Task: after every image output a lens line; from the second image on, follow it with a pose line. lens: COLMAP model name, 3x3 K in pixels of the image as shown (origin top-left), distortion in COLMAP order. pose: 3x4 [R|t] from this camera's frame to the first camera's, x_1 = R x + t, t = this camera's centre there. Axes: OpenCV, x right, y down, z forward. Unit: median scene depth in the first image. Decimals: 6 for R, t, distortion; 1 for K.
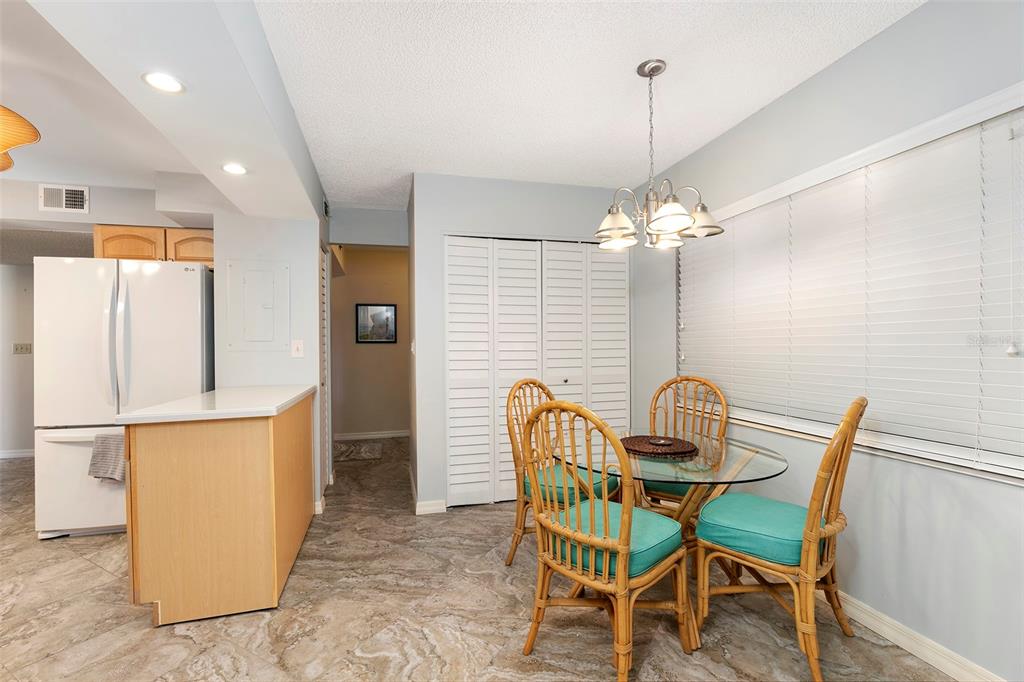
lens RADIAL K [[466.4, 0, 513.9], [0, 466.4, 344.9], [0, 0, 1]] dist [-0.002543, 0.000782]
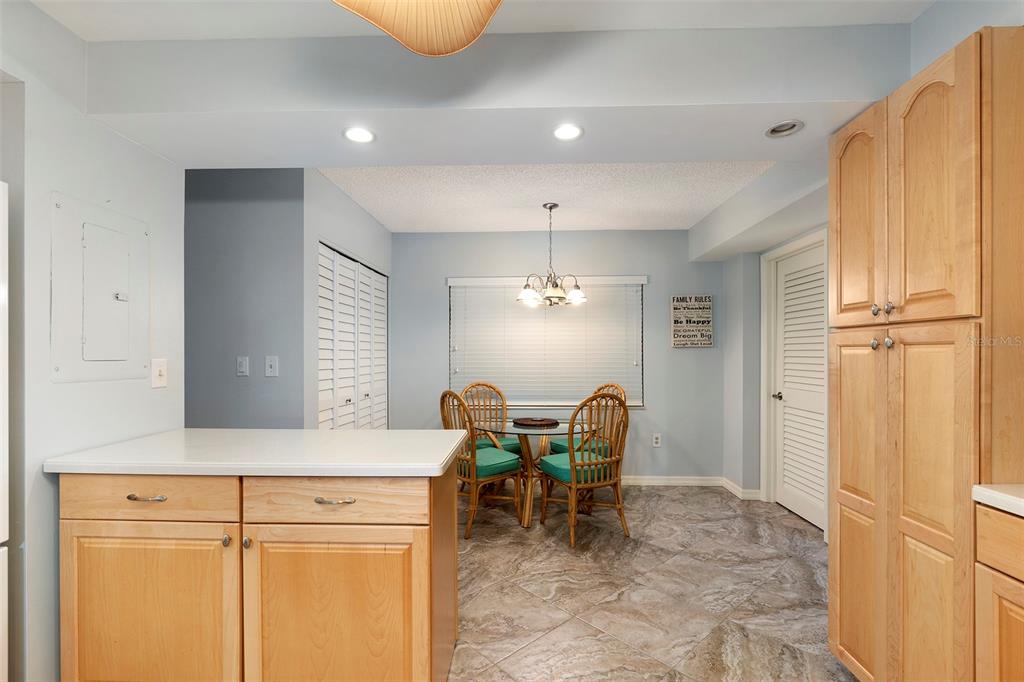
lens RADIAL K [[470.6, 0, 513.2], [0, 470.6, 357.6], [0, 0, 1]] dist [-0.001002, 0.000112]
pose [[0.290111, 0.000160, 0.956993, -1.411153], [0.000169, 1.000000, -0.000219, -0.017017], [-0.956993, 0.000225, 0.290111, 0.607519]]
